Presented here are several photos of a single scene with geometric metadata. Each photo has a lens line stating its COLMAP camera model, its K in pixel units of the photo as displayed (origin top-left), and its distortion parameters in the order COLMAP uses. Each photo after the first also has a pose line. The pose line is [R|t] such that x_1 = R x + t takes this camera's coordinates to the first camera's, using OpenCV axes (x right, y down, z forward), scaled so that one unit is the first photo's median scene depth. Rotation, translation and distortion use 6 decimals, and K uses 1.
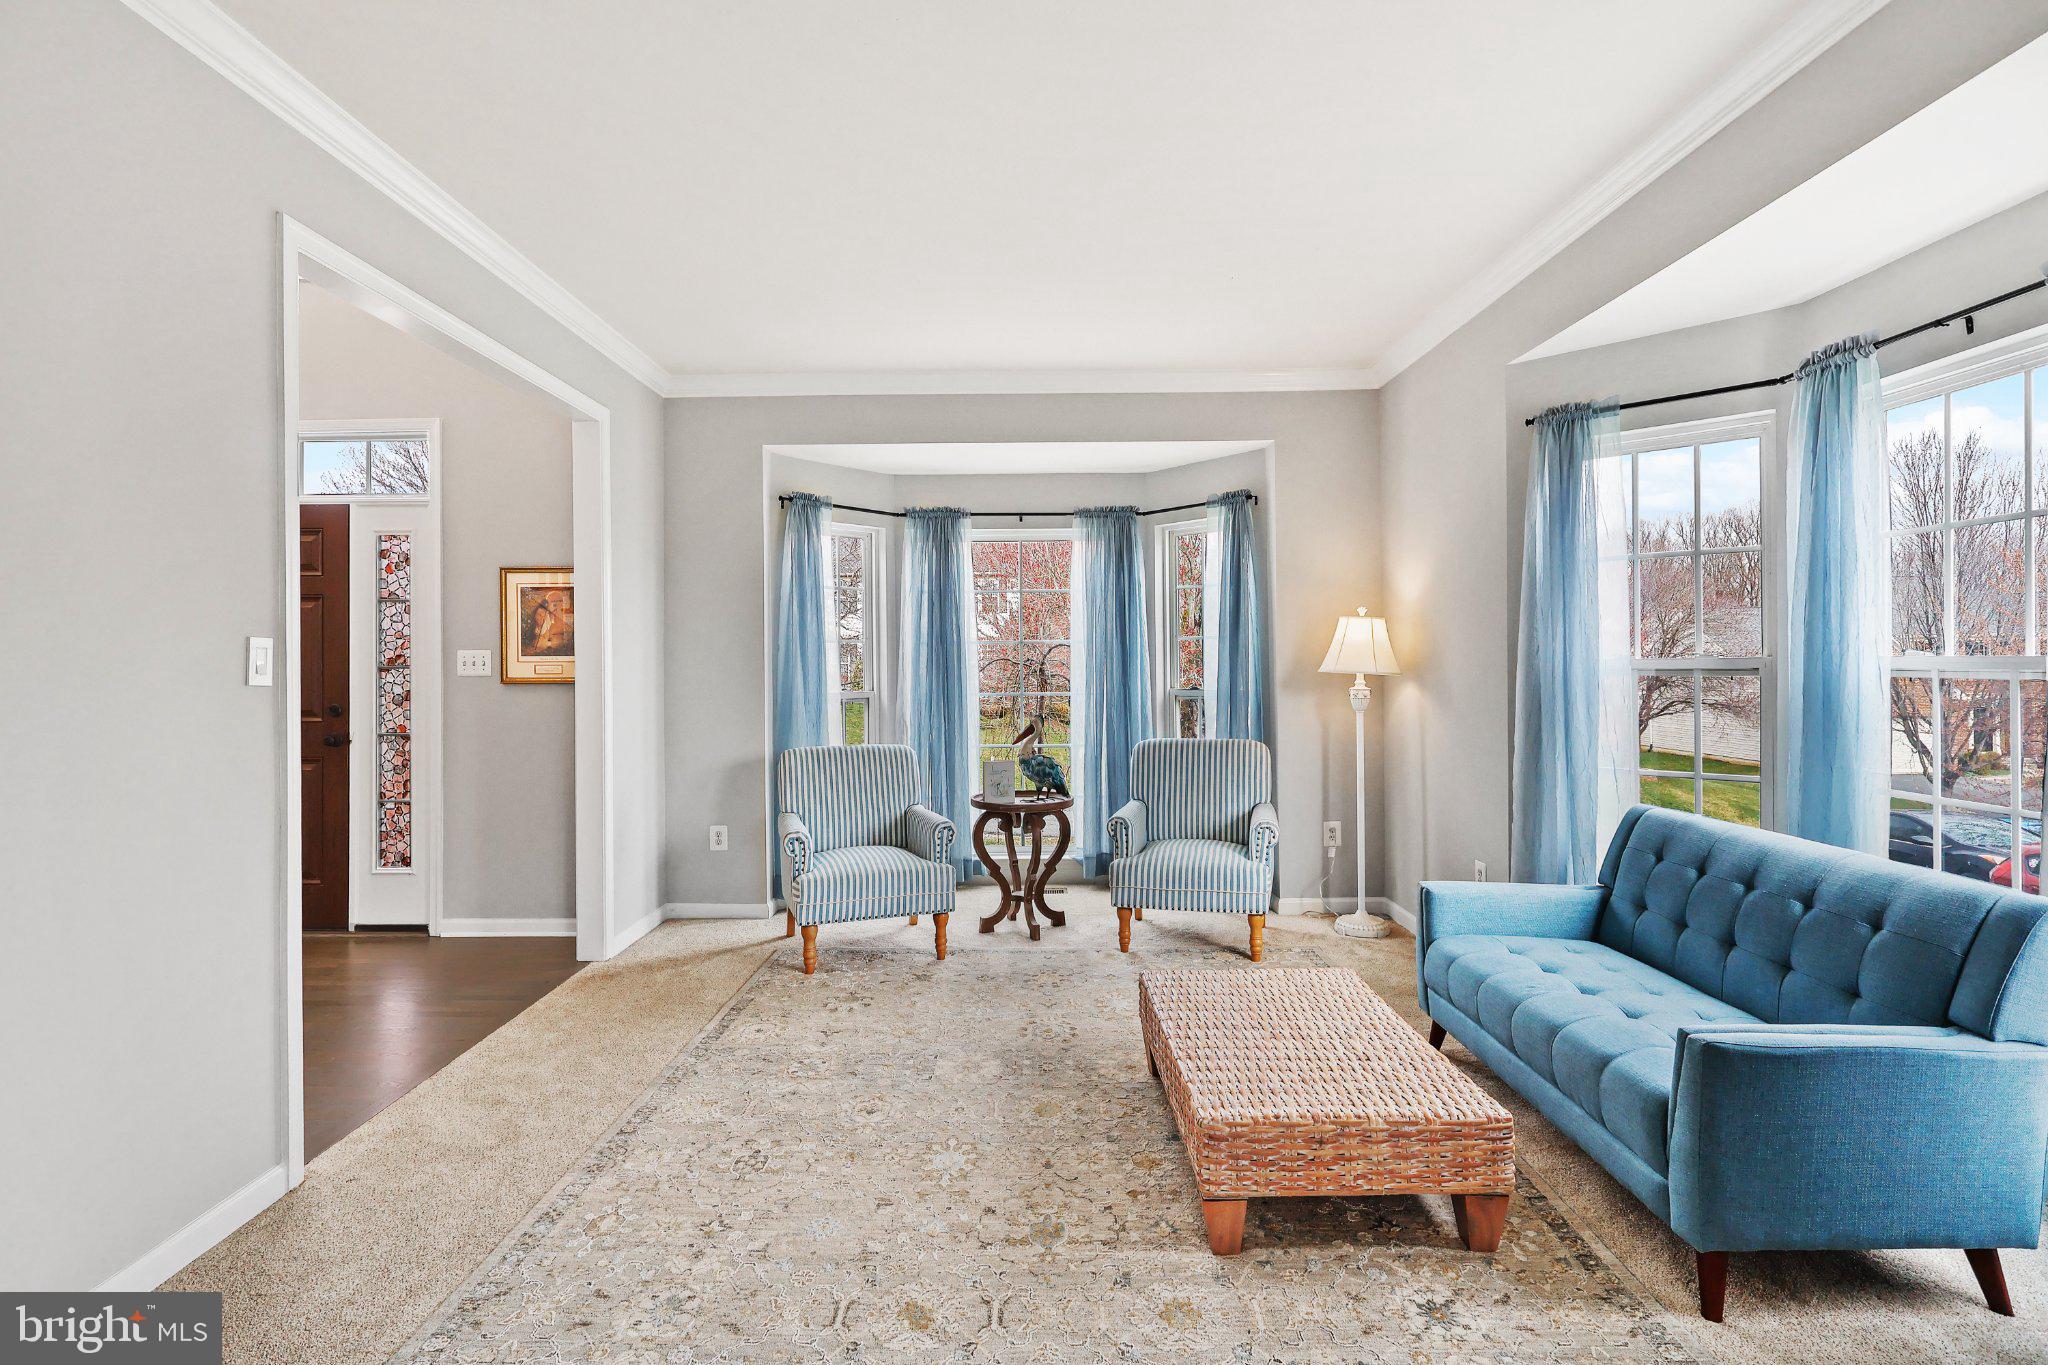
lens RADIAL K [[930.6, 0, 1021.8], [0, 930.6, 659.9], [0, 0, 1]] dist [-0.008638, -0.000310]
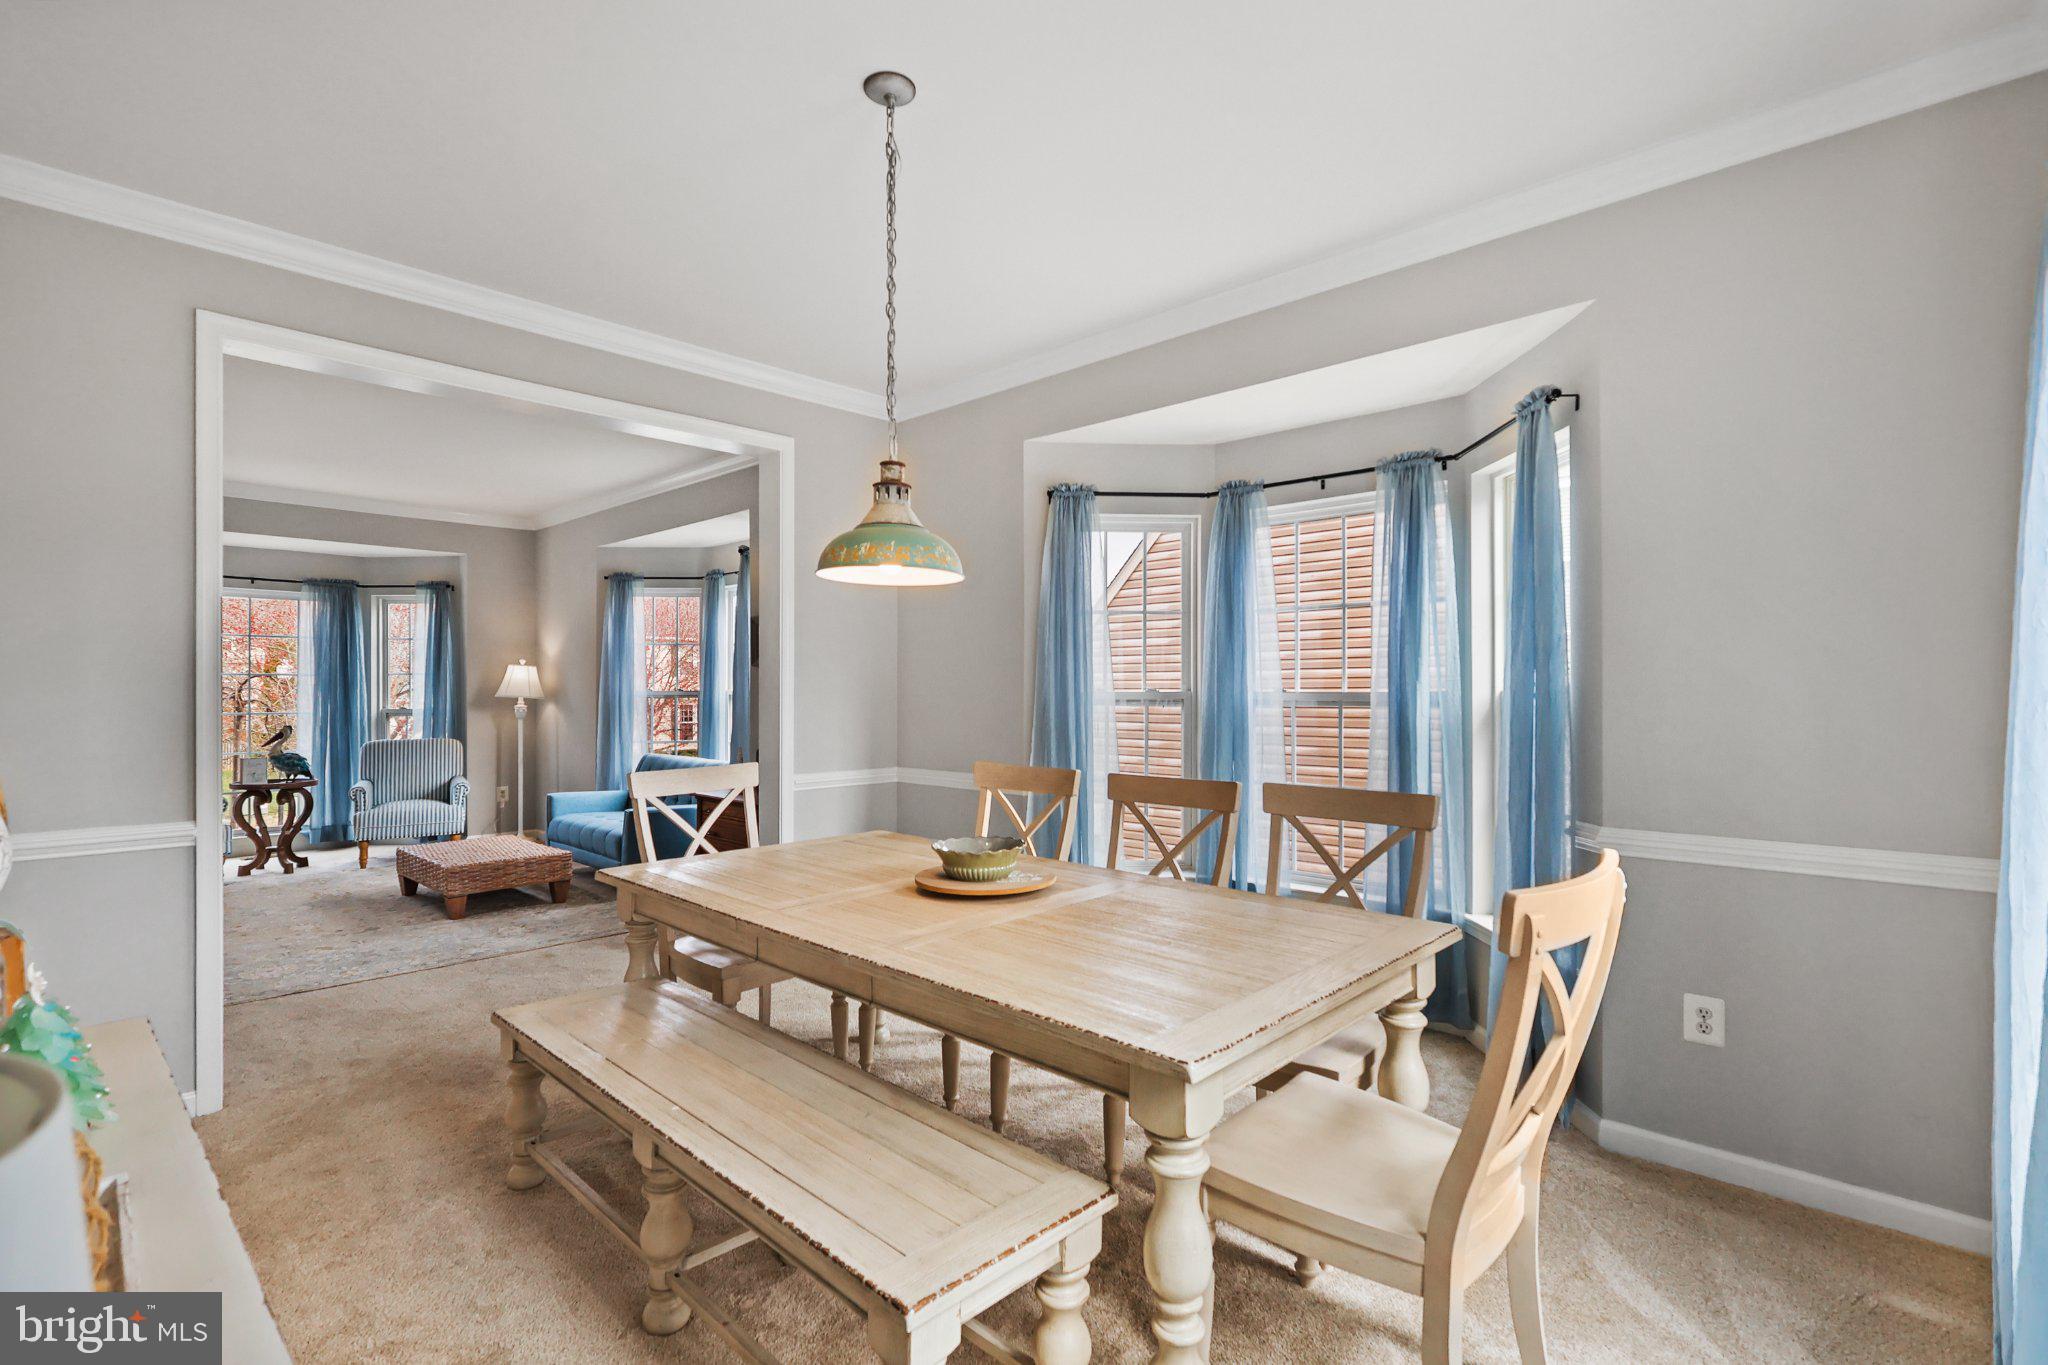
lens RADIAL K [[956.8, 0, 1018.9], [0, 956.8, 687.1], [0, 0, 1]] dist [-0.000656, 0.000148]
pose [[0.685304, 0.011510, 0.728166, -0.304137], [-0.007076, 0.999933, -0.009146, 0.005084], [-0.728223, 0.001115, 0.685340, -0.913620]]
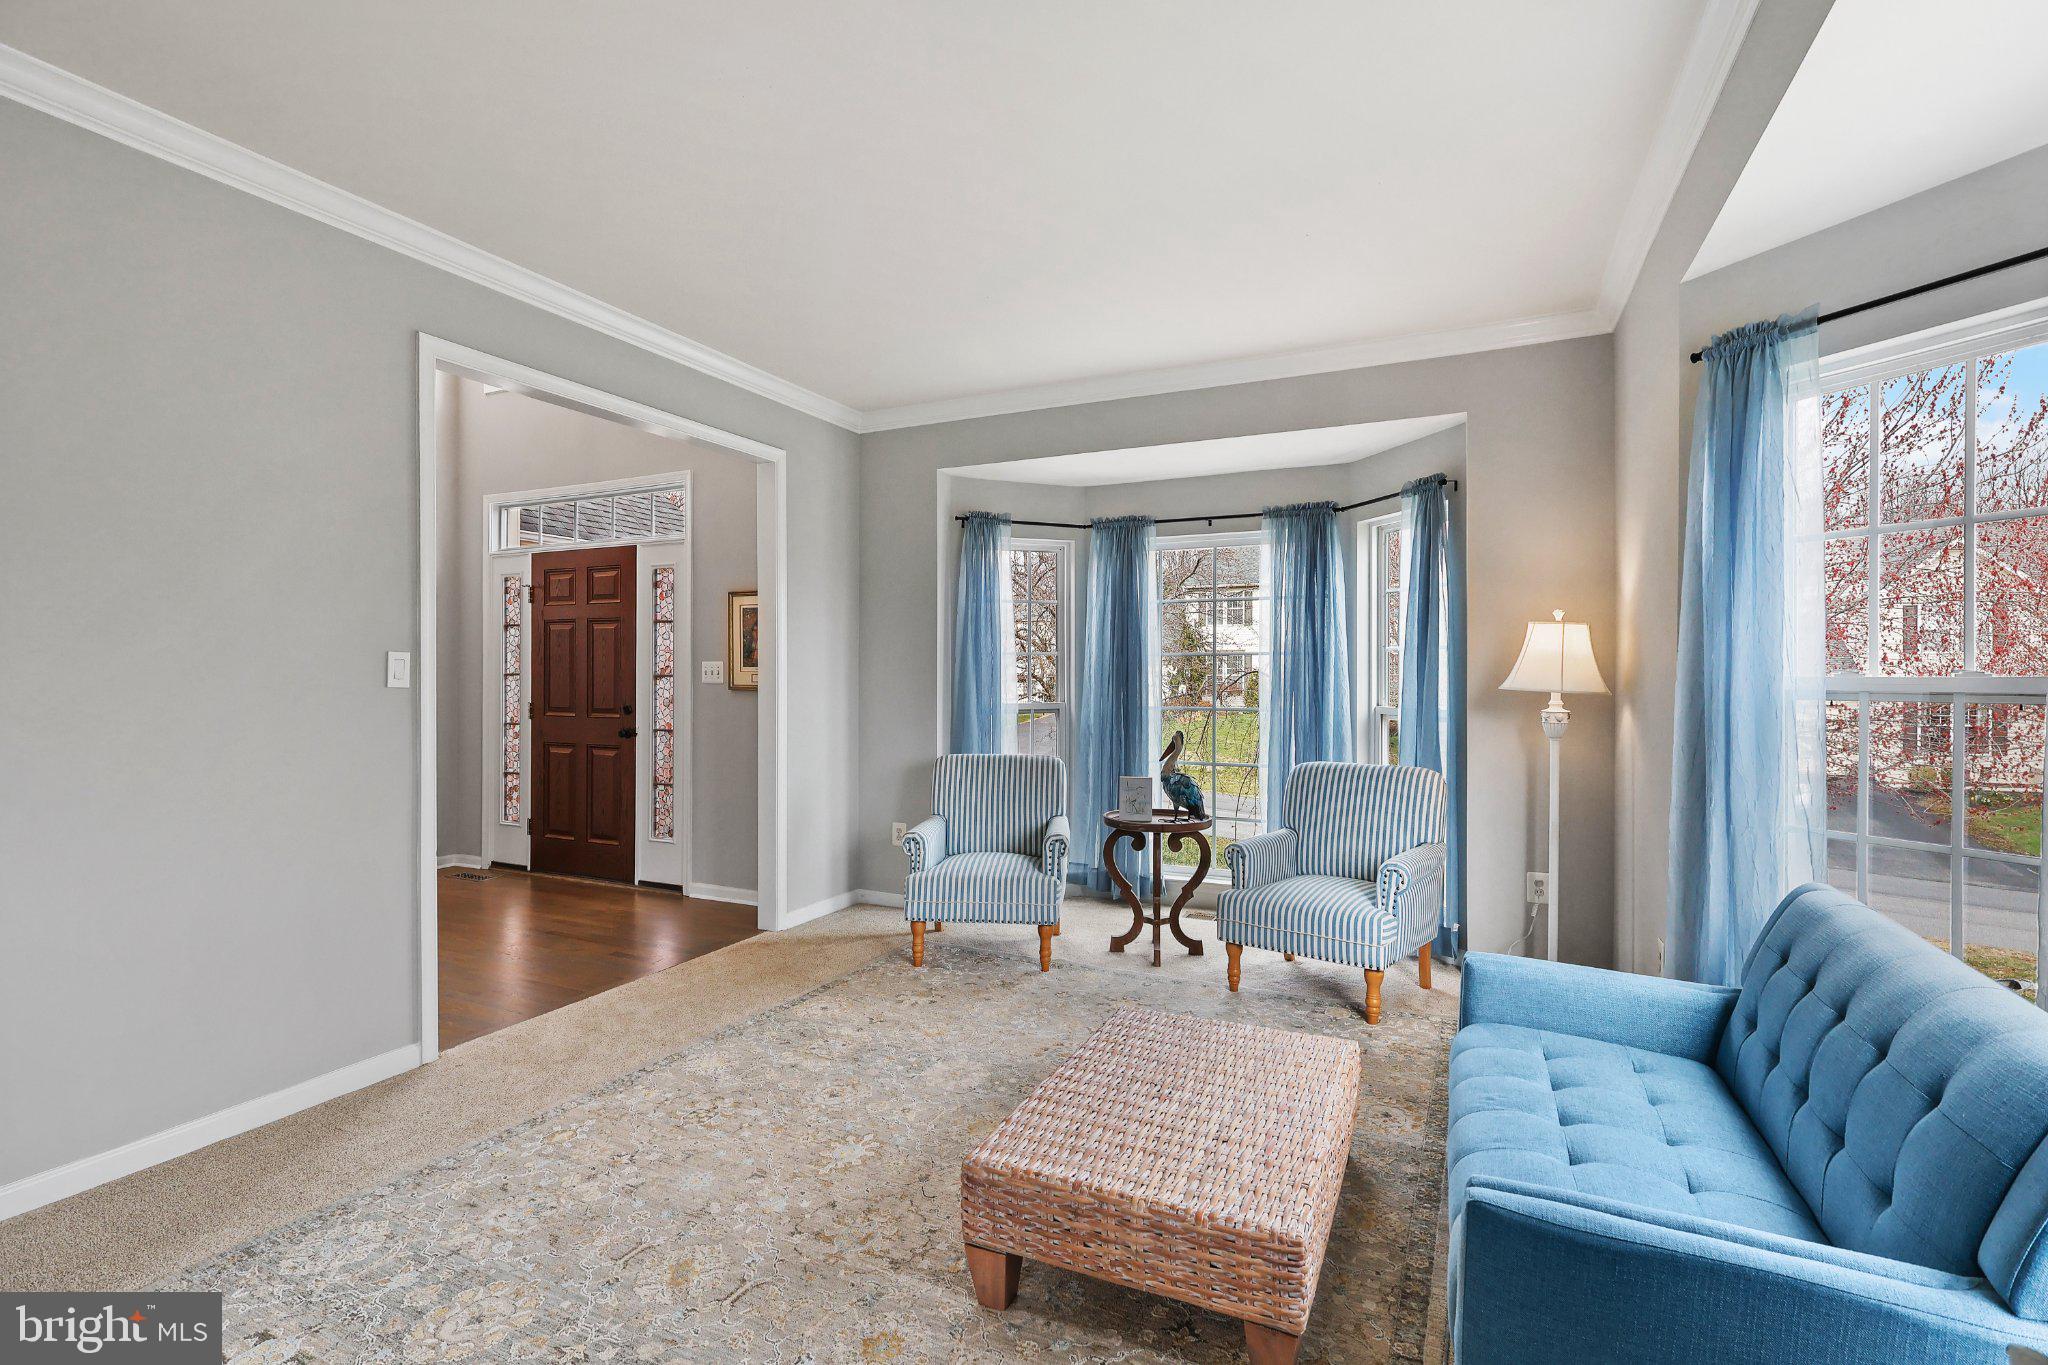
lens RADIAL K [[935.1, 0, 1024.0], [0, 935.1, 682.5], [0, 0, 1]] dist [-0.007426, 0.000011]
pose [[0.907464, 0.010516, -0.419998, 0.286224], [-0.005310, 0.999894, 0.013562, -0.002337], [0.420096, -0.010077, 0.907424, 0.072555]]
